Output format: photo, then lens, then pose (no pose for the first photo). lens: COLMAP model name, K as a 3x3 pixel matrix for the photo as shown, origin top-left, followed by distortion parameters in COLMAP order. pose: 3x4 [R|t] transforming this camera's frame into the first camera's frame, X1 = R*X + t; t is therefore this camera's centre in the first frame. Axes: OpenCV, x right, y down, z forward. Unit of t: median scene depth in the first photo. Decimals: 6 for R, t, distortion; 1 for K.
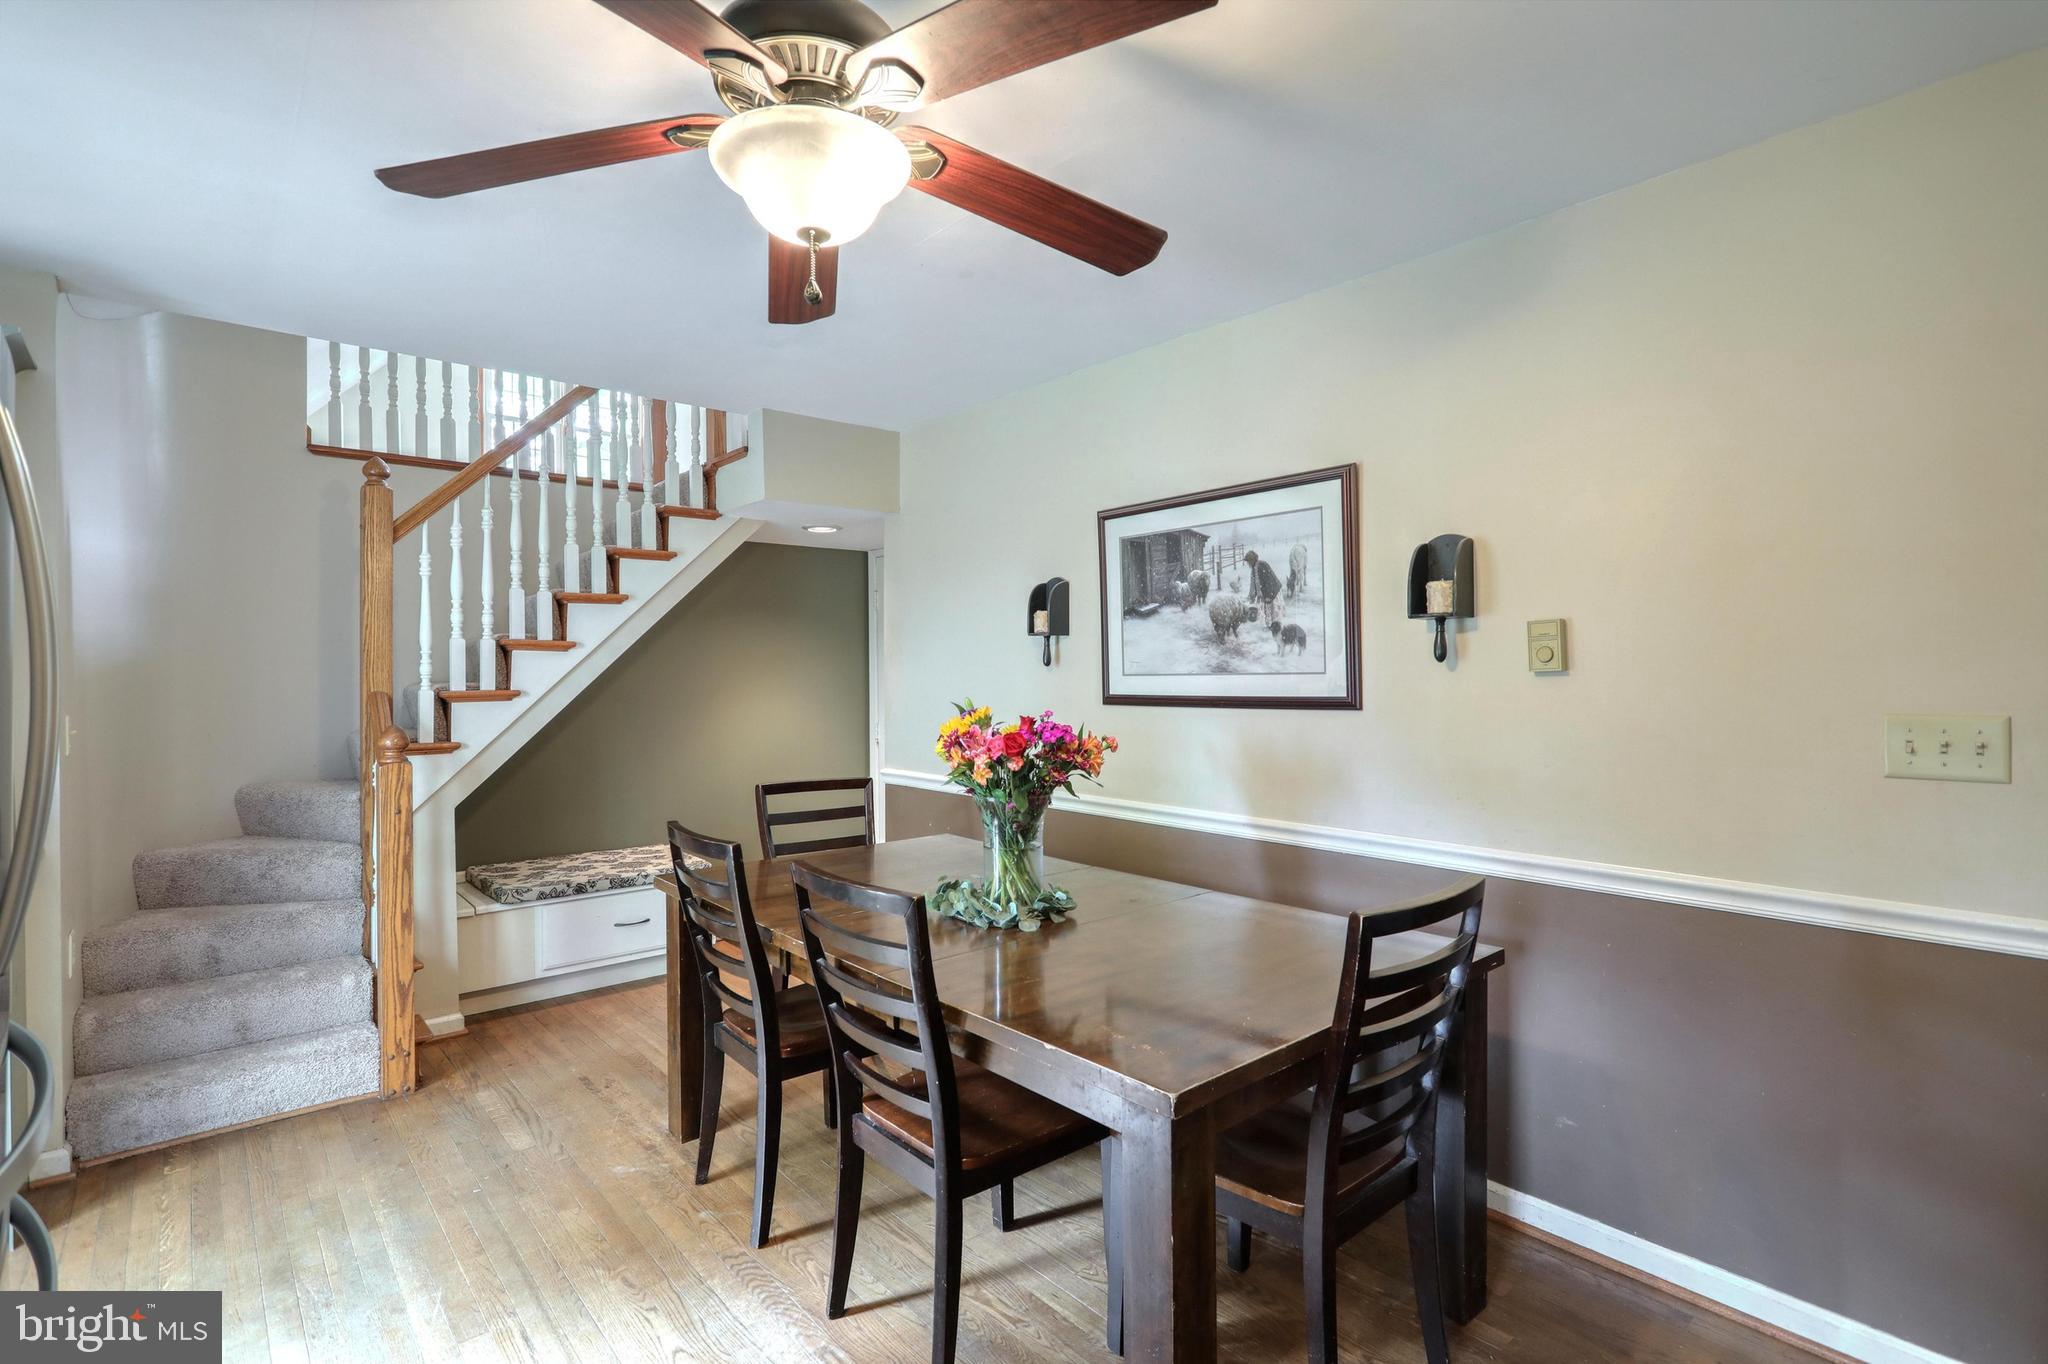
lens RADIAL K [[983.3, 0, 1021.2], [0, 983.3, 686.7], [0, 0, 1]] dist [0.001089, 0.001231]
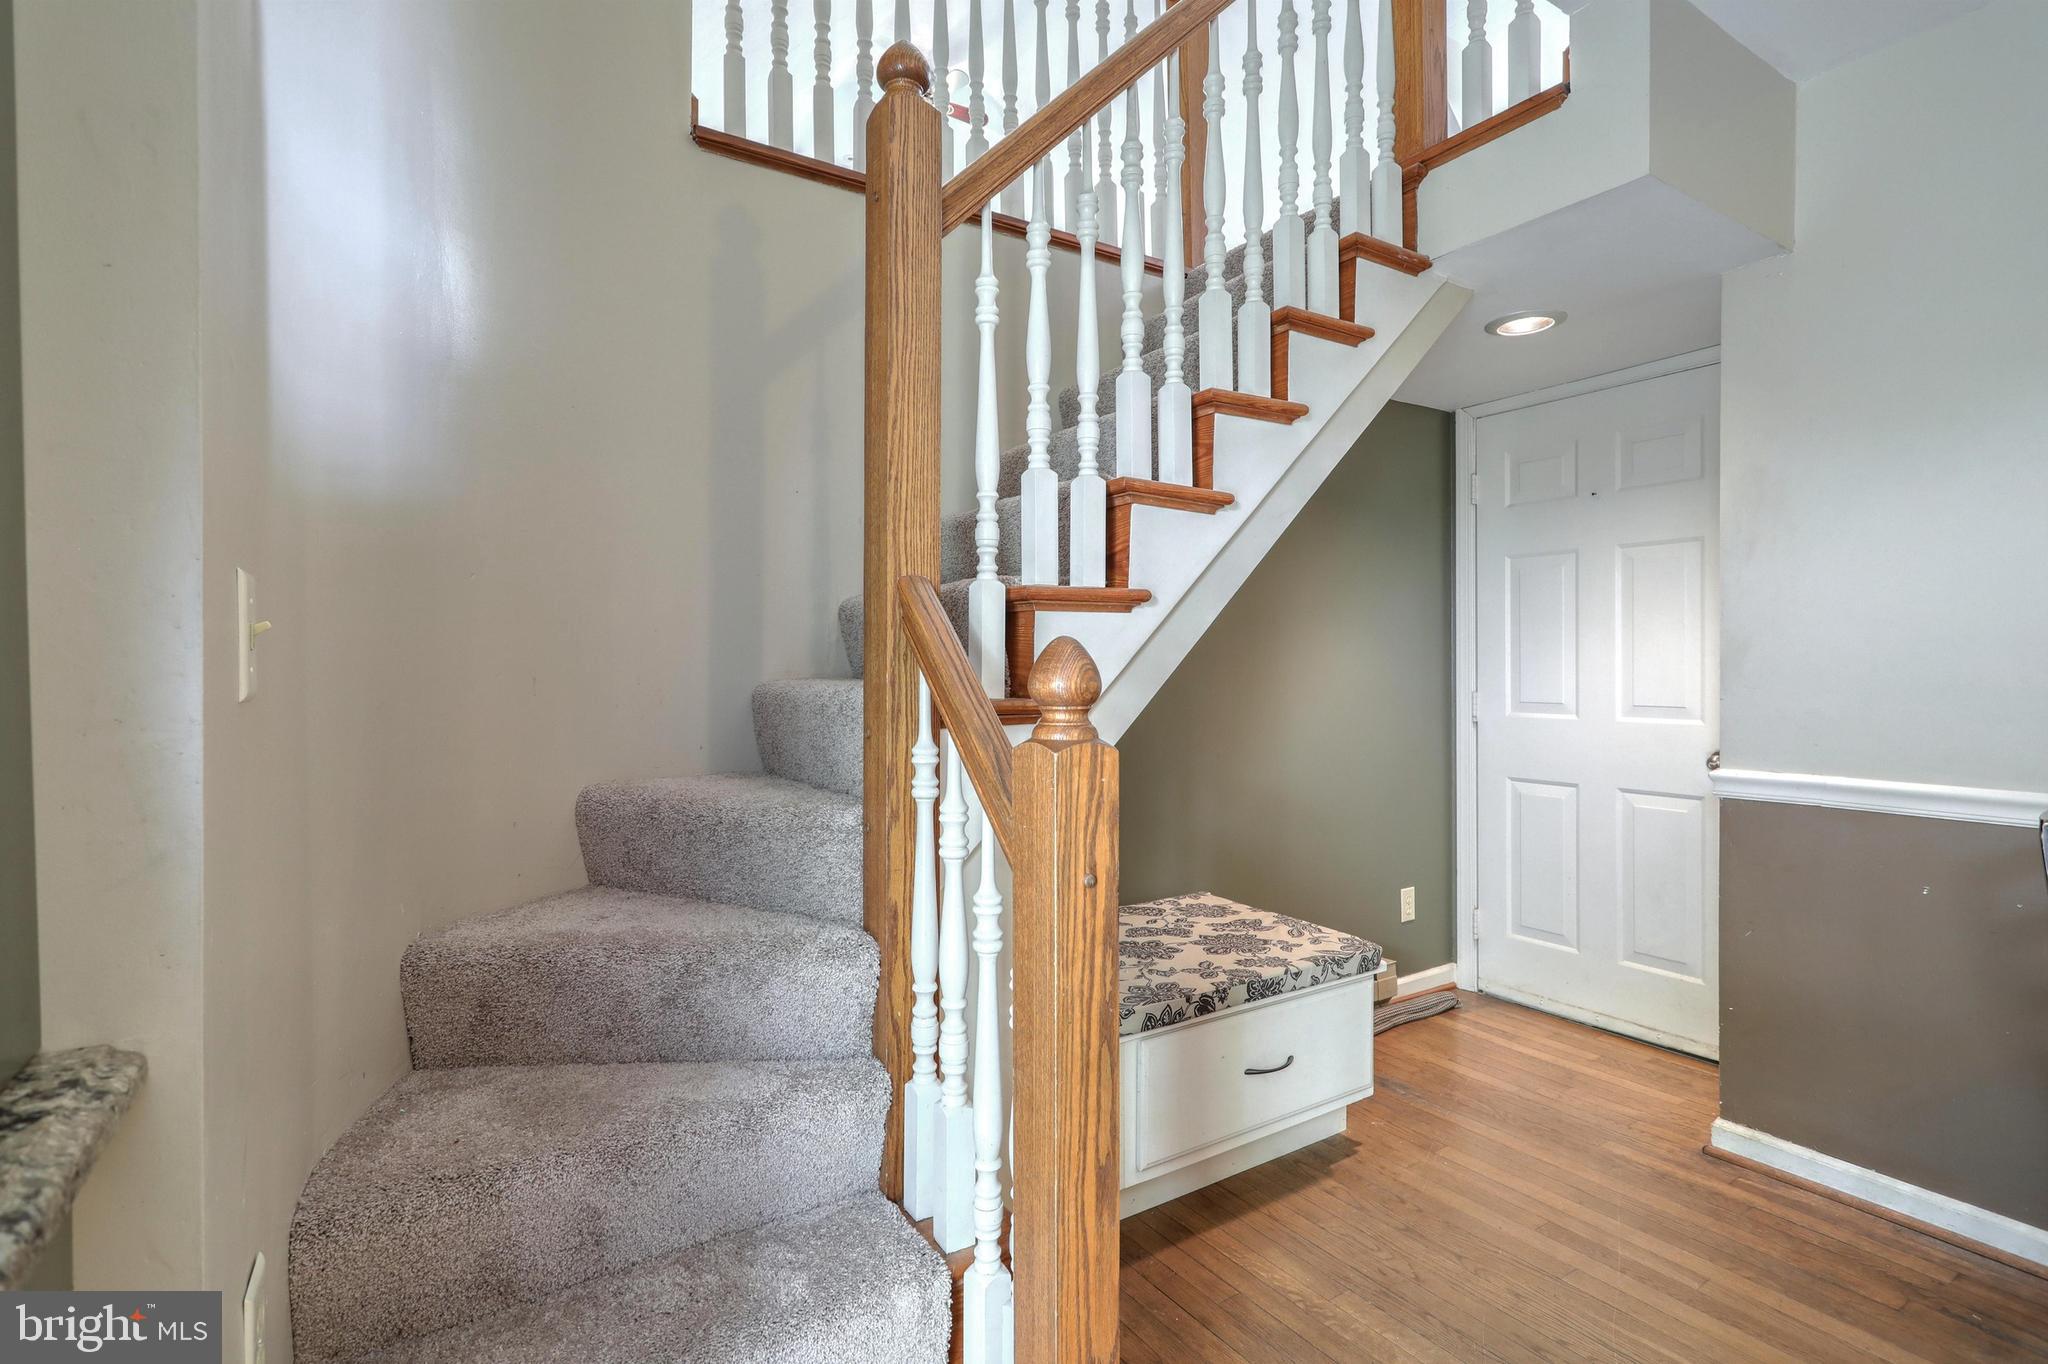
lens RADIAL K [[969.6, 0, 1018.7], [0, 969.6, 671.9], [0, 0, 1]] dist [0.000689, 0.000159]
pose [[0.991351, 0.003074, -0.131198, -0.515462], [-0.003721, 0.999982, -0.004683, 0.045250], [0.131181, 0.005131, 0.991345, 0.547020]]
